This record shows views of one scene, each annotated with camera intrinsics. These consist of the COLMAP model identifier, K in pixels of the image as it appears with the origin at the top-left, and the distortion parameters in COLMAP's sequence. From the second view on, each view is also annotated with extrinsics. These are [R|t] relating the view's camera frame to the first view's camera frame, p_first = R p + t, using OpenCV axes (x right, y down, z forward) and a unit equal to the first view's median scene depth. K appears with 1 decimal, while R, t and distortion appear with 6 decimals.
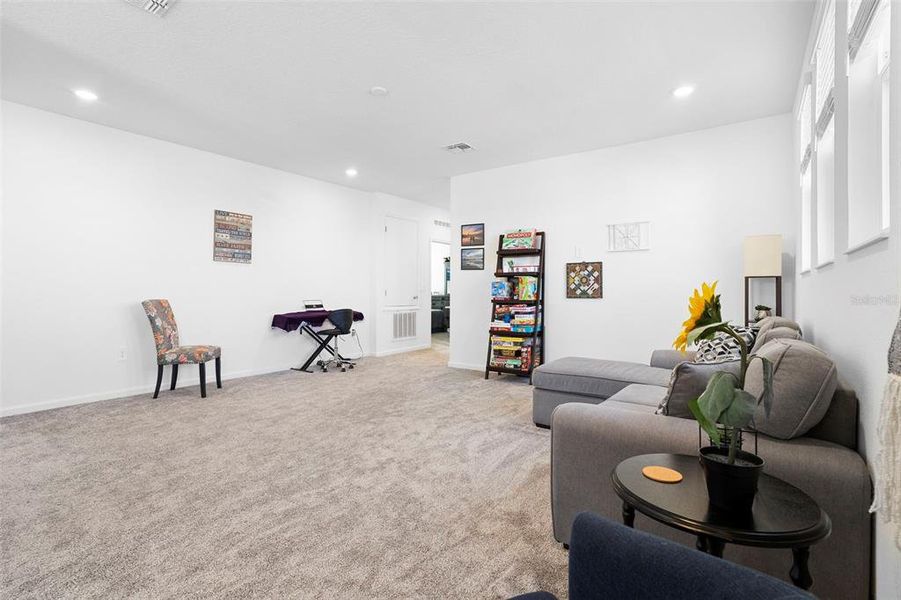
lens RADIAL K [[425.6, 0, 448.0], [0, 425.6, 296.4], [0, 0, 1]] dist [-0.019796, 0.008485]
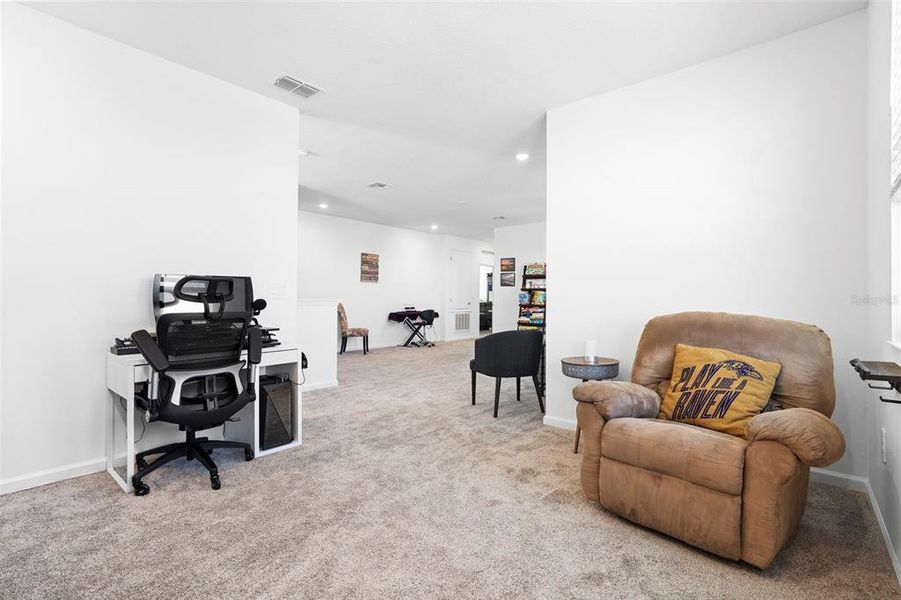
lens RADIAL K [[425.6, 0, 455.0], [0, 425.6, 299.3], [0, 0, 1]] dist [-0.019796, 0.008485]
pose [[0.997263, 0.004113, -0.073817, -0.025053], [-0.005054, 0.999908, -0.012565, 0.009462], [0.073758, 0.012903, 0.997193, -0.677750]]
